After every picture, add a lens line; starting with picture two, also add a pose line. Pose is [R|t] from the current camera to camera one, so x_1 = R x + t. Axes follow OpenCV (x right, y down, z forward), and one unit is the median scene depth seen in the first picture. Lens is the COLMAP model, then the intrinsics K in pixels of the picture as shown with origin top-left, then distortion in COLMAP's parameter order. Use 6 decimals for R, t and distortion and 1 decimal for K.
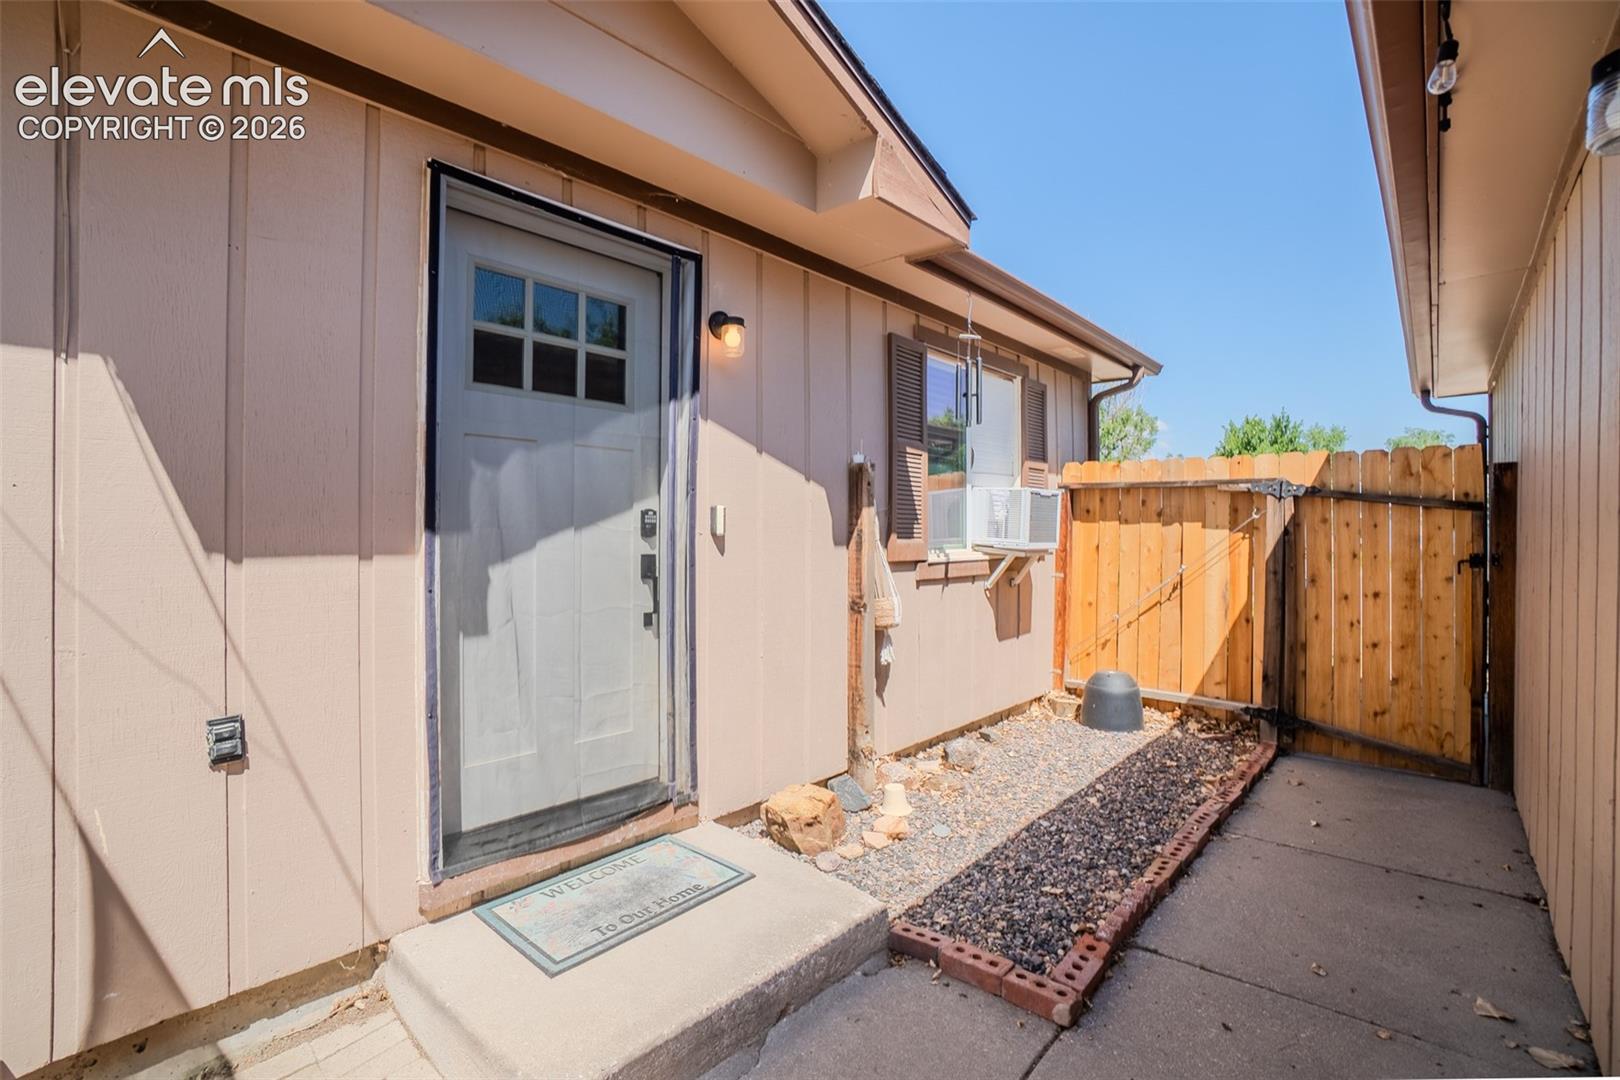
lens RADIAL K [[713.3, 0, 798.8], [0, 713.3, 532.9], [0, 0, 1]] dist [-0.072758, 0.027373]
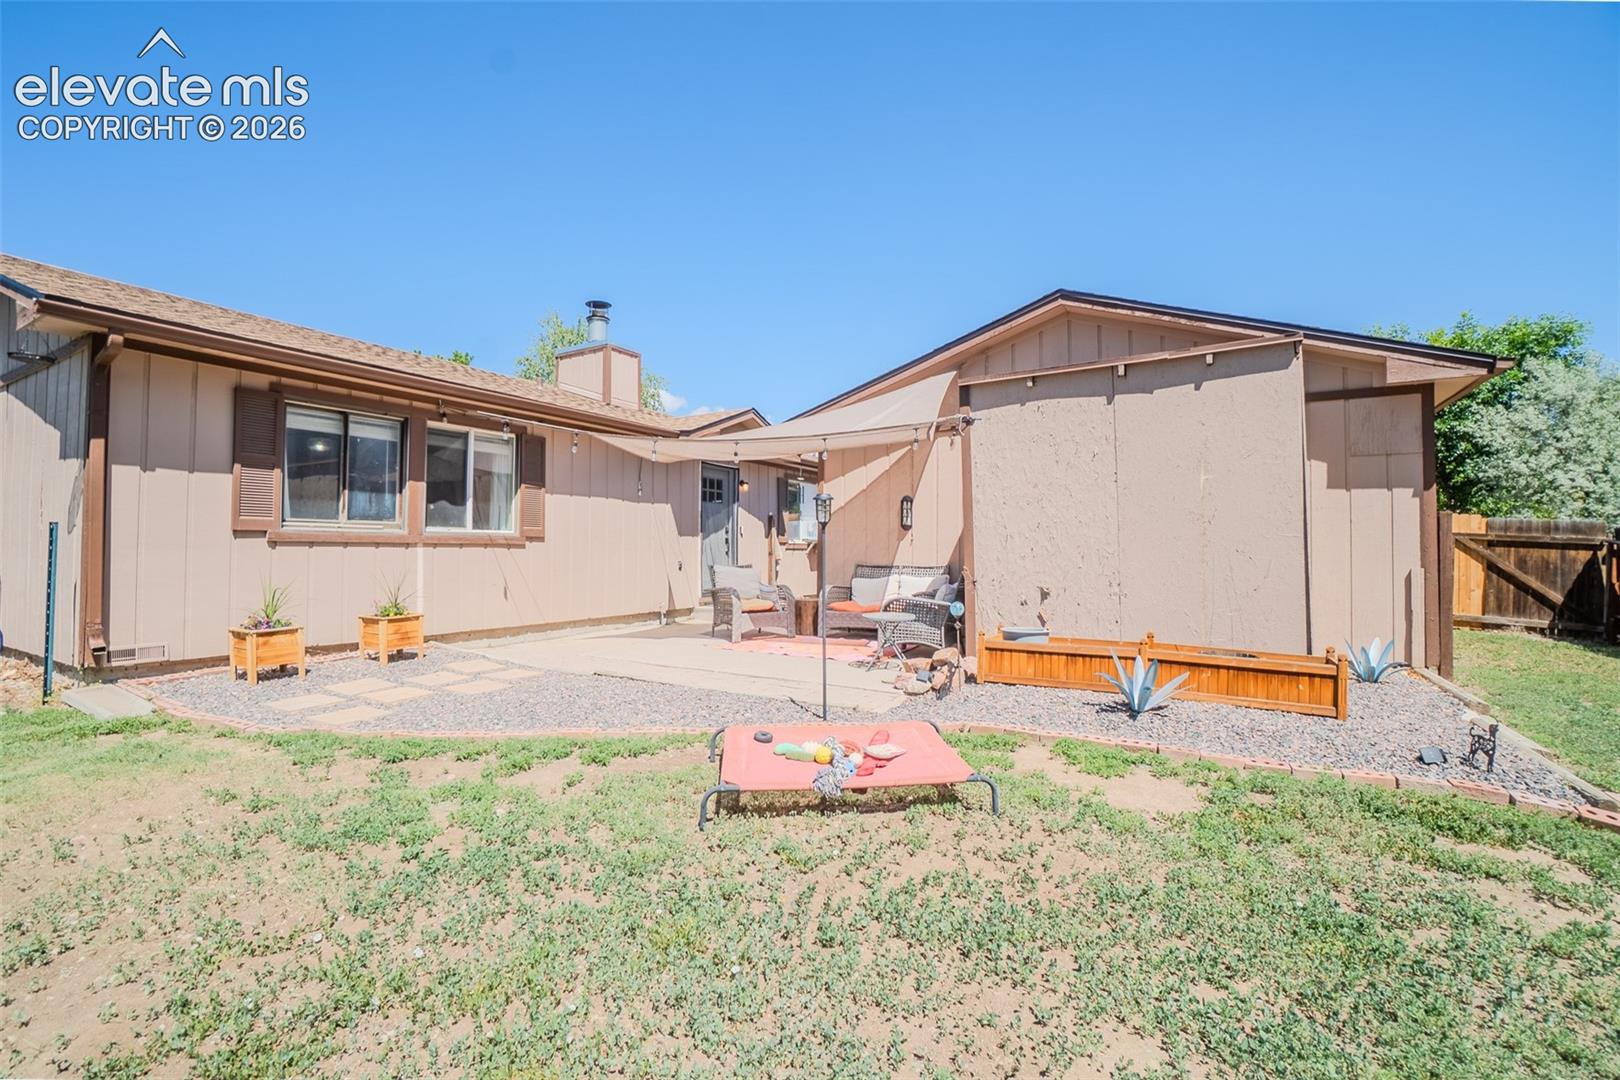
lens RADIAL K [[692.9, 0, 808.7], [0, 692.9, 532.8], [0, 0, 1]] dist [-0.028856, 0.000391]
pose [[0.972550, 0.004249, 0.232657, -0.513734], [0.001756, 0.999671, -0.025599, 0.078742], [-0.232689, 0.025304, 0.972222, -2.321393]]
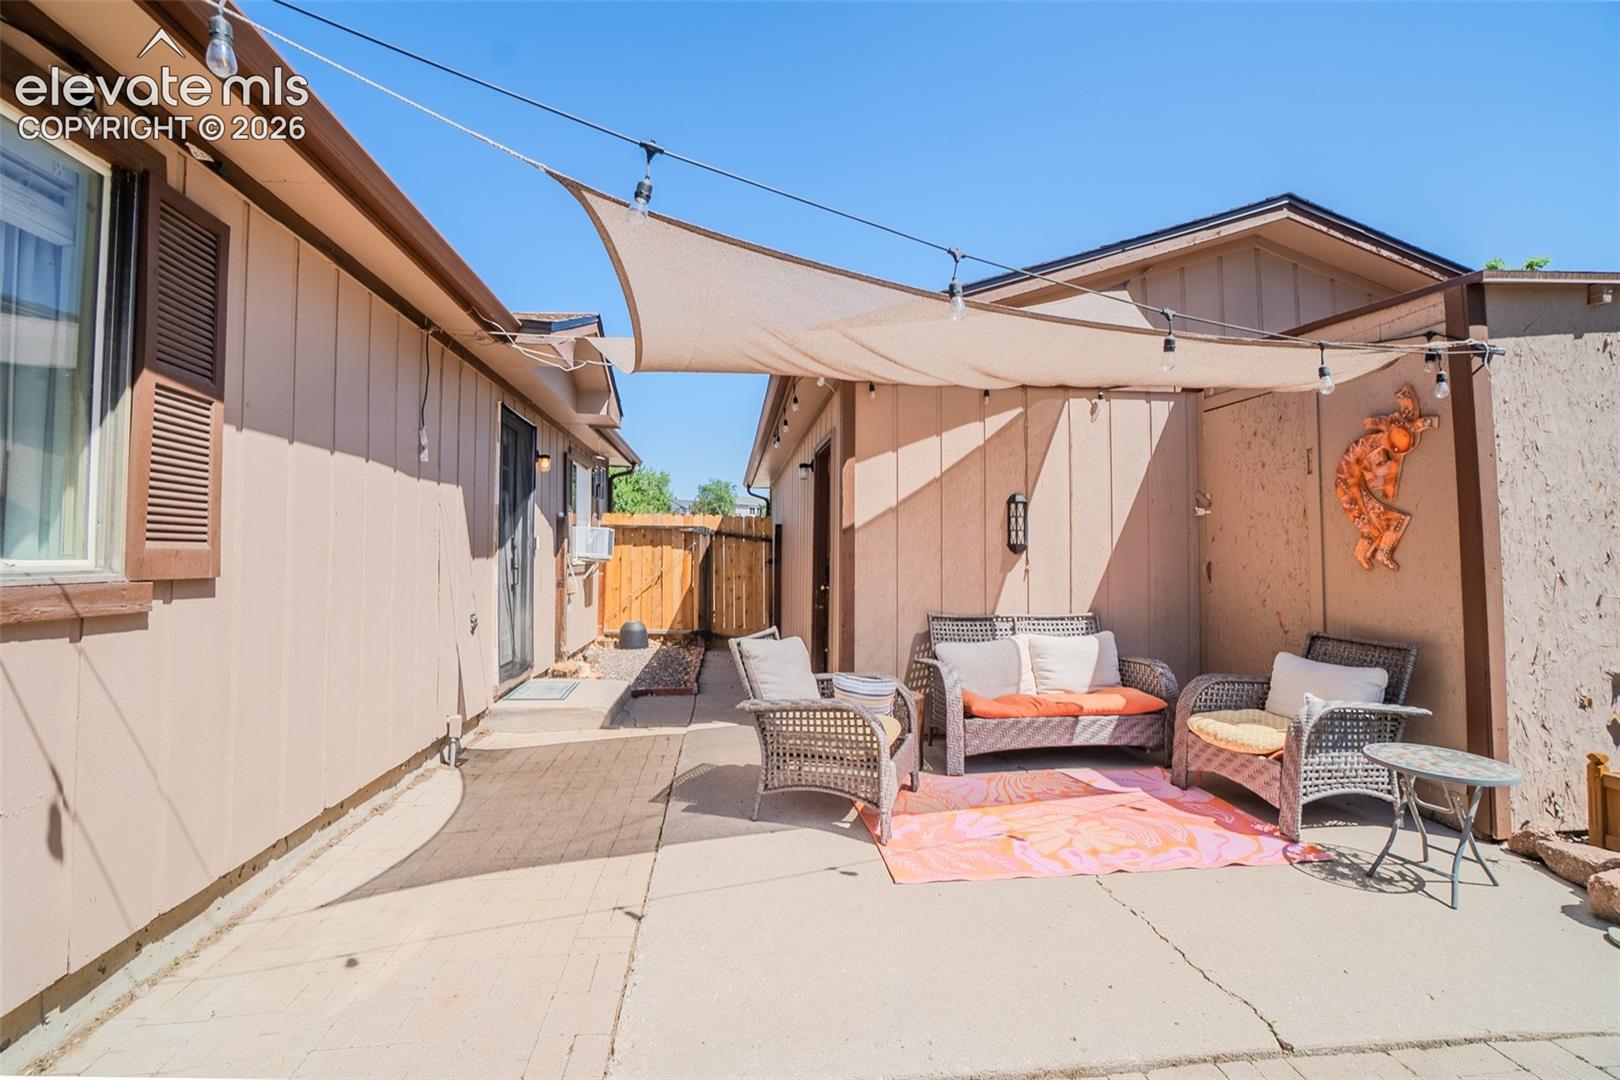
lens RADIAL K [[700.5, 0, 782.4], [0, 700.5, 535.1], [0, 0, 1]] dist [-0.056908, 0.020479]
pose [[0.669920, 0.018928, 0.742192, -0.925067], [0.003056, 0.999596, -0.028251, 0.015925], [-0.742427, 0.021194, 0.669592, -0.794944]]
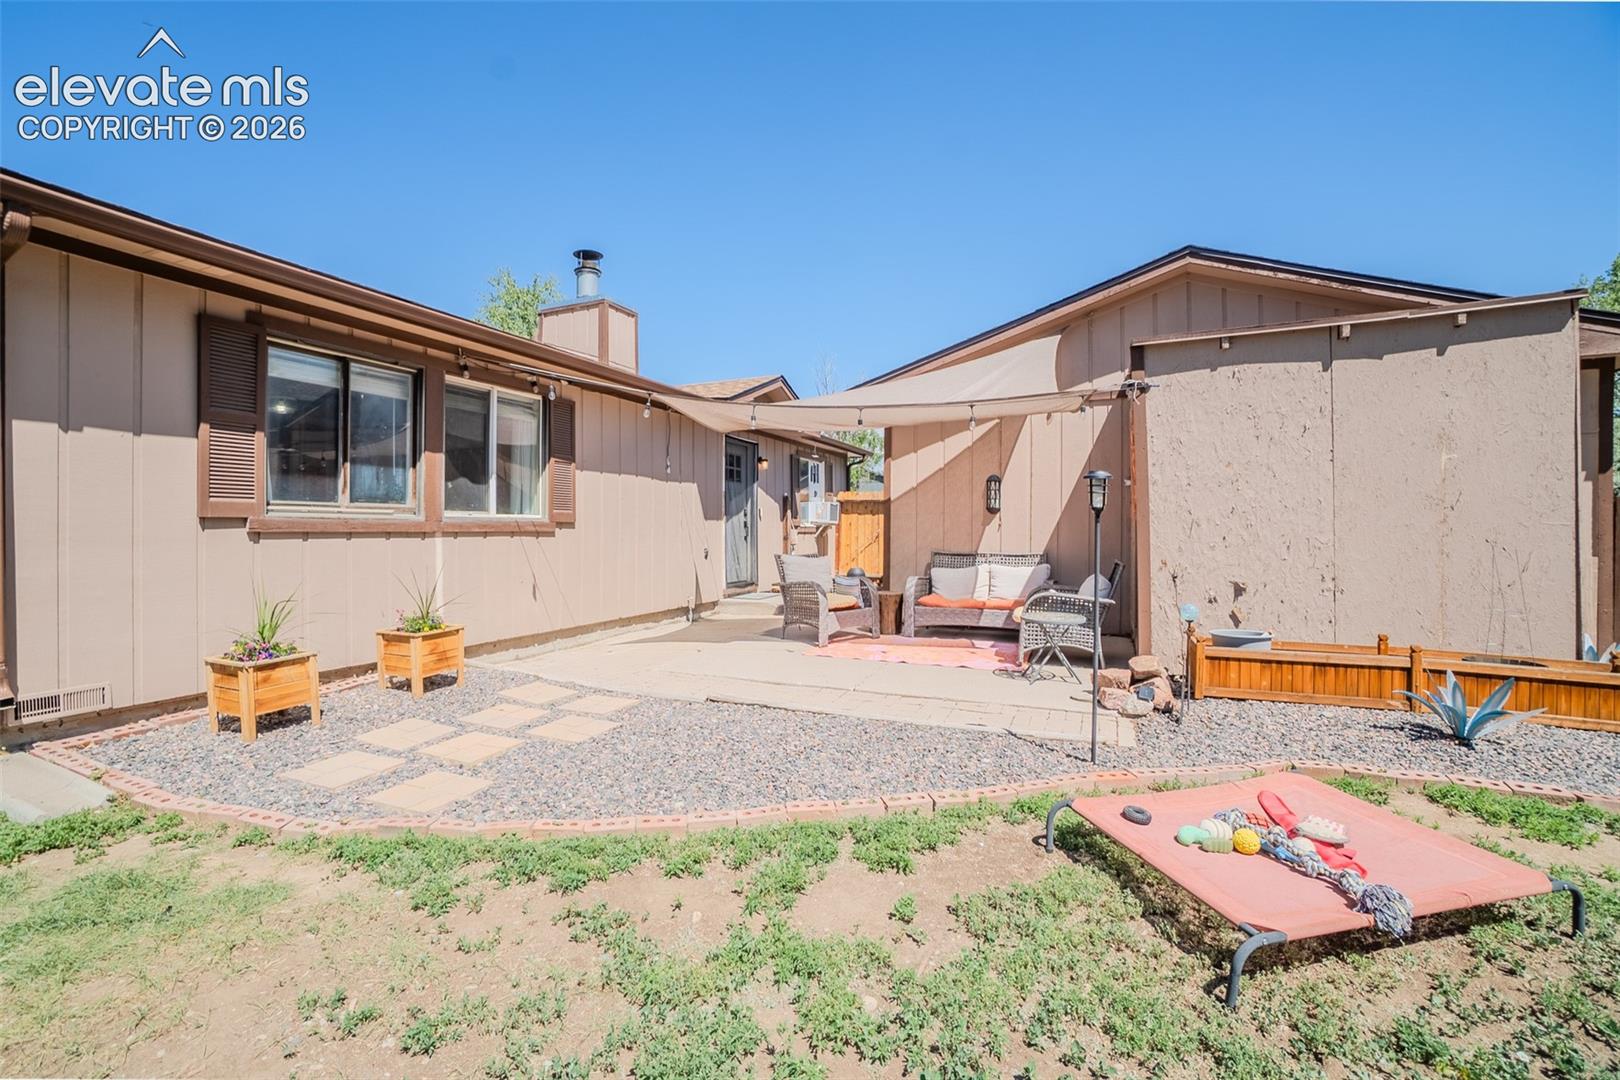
lens RADIAL K [[683.2, 0, 808.9], [0, 683.2, 532.2], [0, 0, 1]] dist [-0.037156, 0.007127]
pose [[0.937112, -0.006239, 0.348974, -0.862337], [0.005227, 0.999979, 0.003842, 0.056883], [-0.348990, -0.001776, 0.937125, -1.886909]]
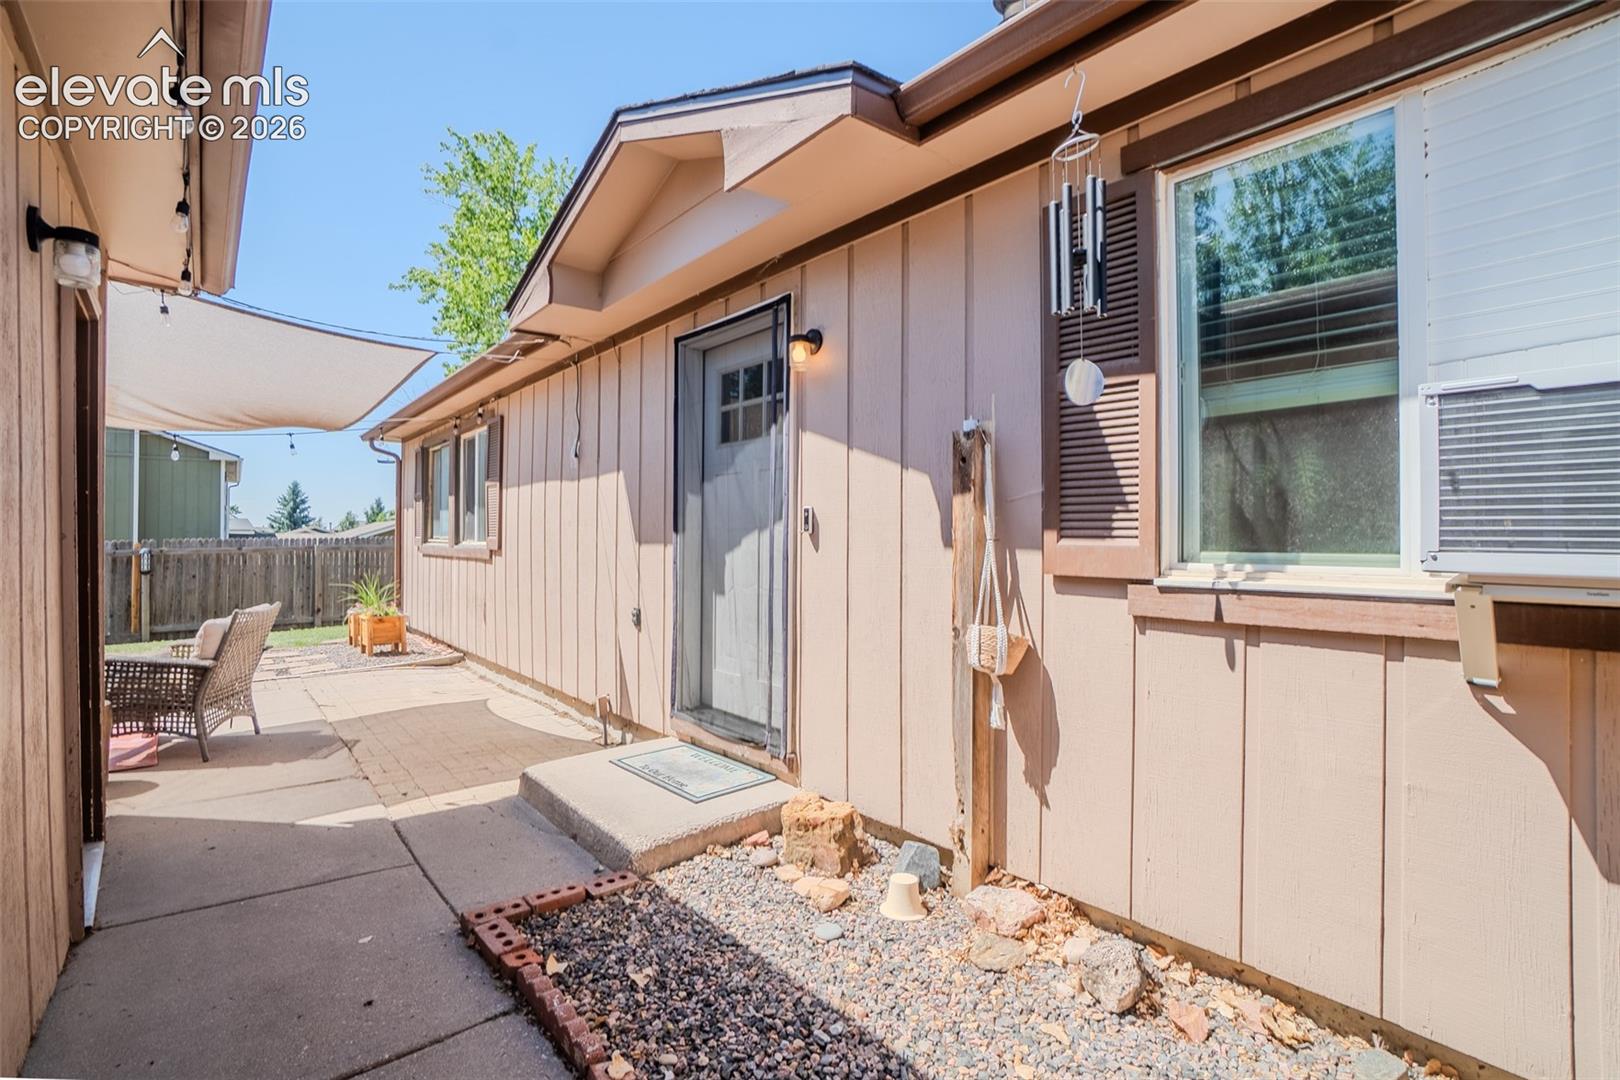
lens RADIAL K [[734.6, 0, 782.4], [0, 734.6, 533.3], [0, 0, 1]] dist [-0.041418, 0.000106]
pose [[-0.128099, -0.010087, -0.991710, 0.774856], [-0.004742, 0.999943, -0.009558, 0.010663], [0.991750, 0.003479, -0.128139, 0.837800]]
